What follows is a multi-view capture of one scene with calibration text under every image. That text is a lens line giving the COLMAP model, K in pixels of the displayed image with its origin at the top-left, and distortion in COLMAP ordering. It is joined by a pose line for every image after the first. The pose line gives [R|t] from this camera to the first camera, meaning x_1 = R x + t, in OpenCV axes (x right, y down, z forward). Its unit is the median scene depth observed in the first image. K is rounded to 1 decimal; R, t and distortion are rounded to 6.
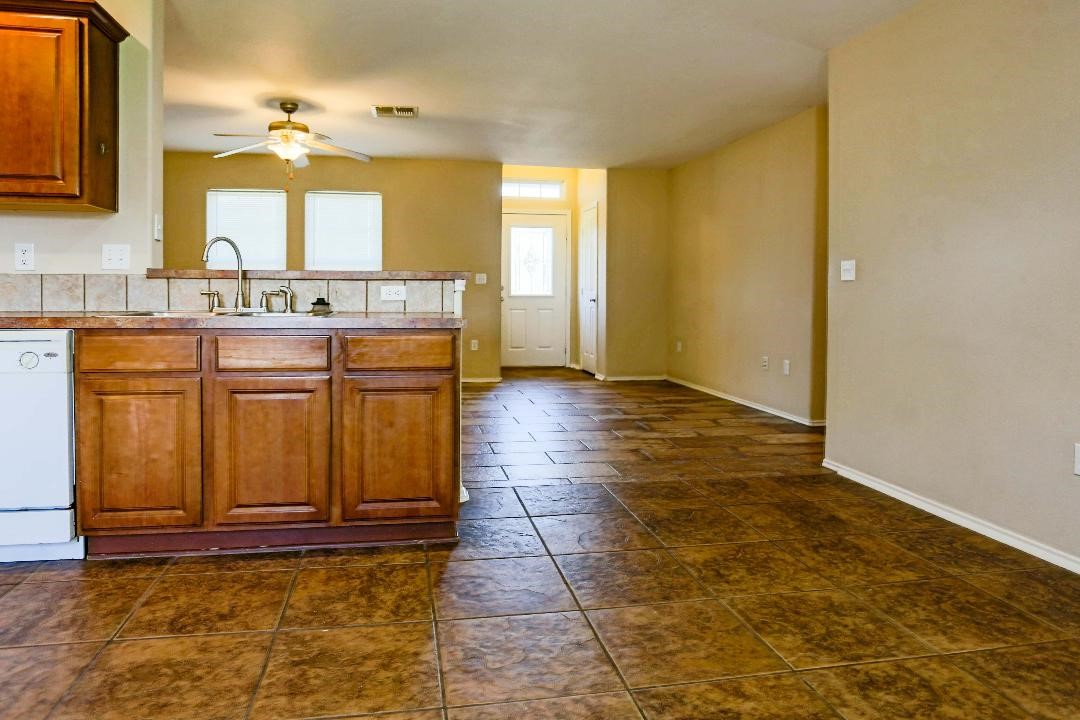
lens RADIAL K [[703.5, 0, 533.7], [0, 703.5, 301.7], [0, 0, 1]] dist [-0.062937, 0.002323]
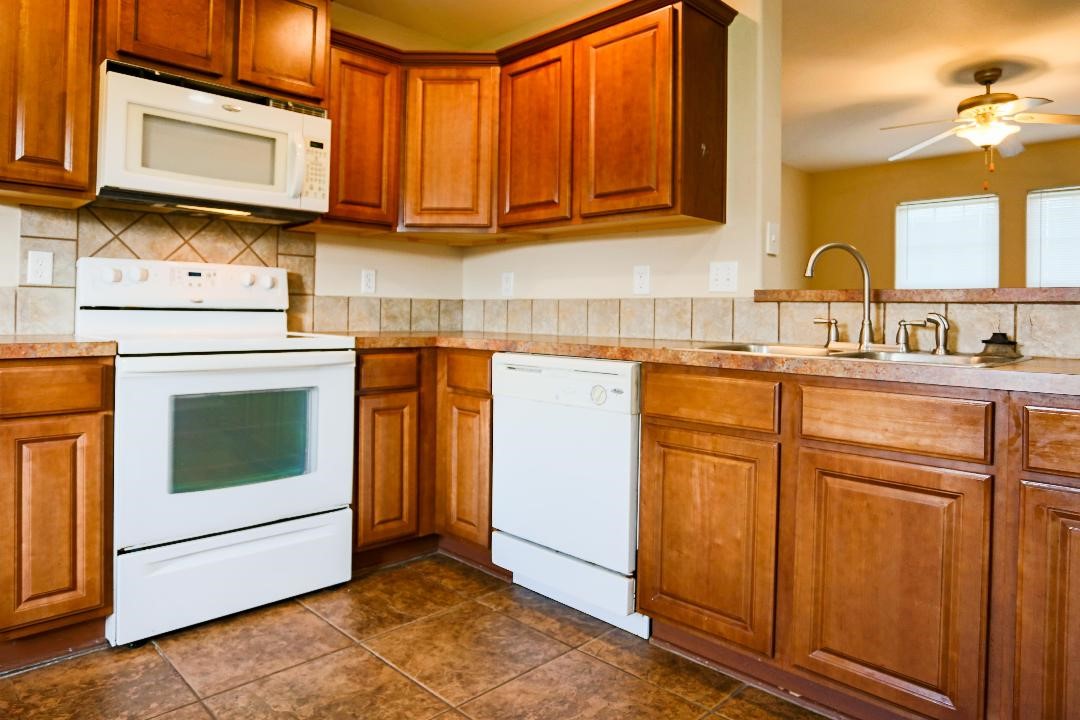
lens RADIAL K [[691.3, 0, 525.9], [0, 691.3, 303.1], [0, 0, 1]] dist [-0.067329, 0.037226]
pose [[0.552961, -0.007752, -0.833171, -0.051059], [-0.025961, 0.999311, -0.026528, -0.005635], [0.832803, 0.036299, 0.552378, 0.397285]]
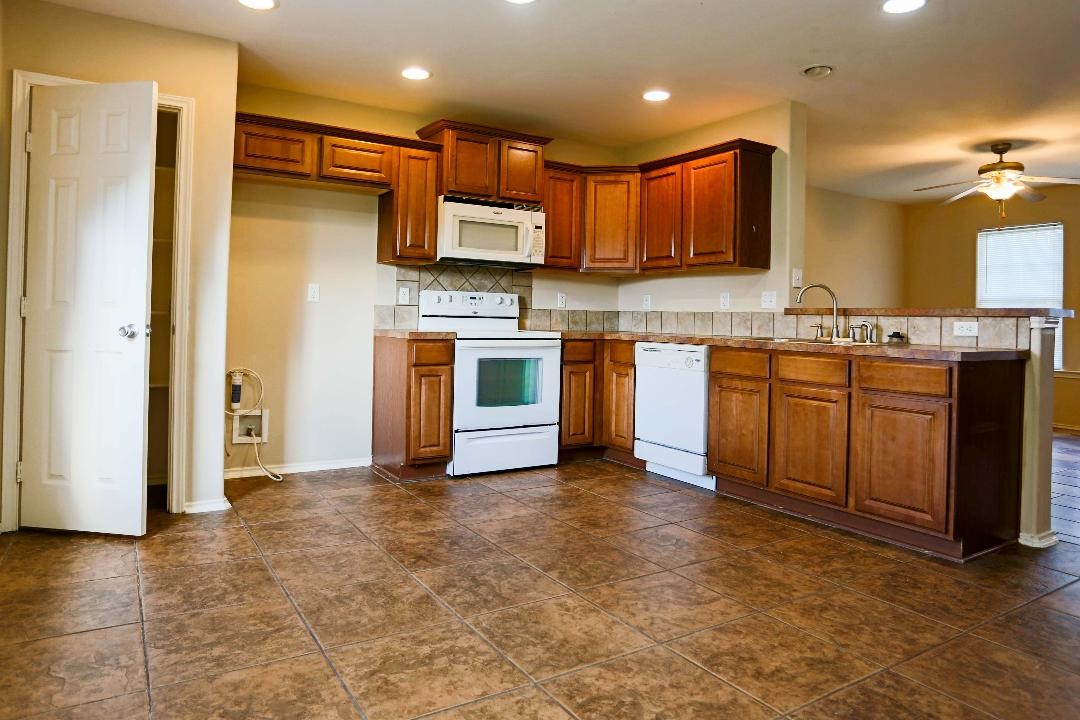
lens RADIAL K [[691.3, 0, 525.9], [0, 691.3, 303.1], [0, 0, 1]] dist [-0.067329, 0.037226]
pose [[0.356609, -0.014890, -0.934135, 0.663291], [-0.033553, 0.999024, -0.028734, 0.000667], [0.933651, 0.041590, 0.355761, 0.004003]]
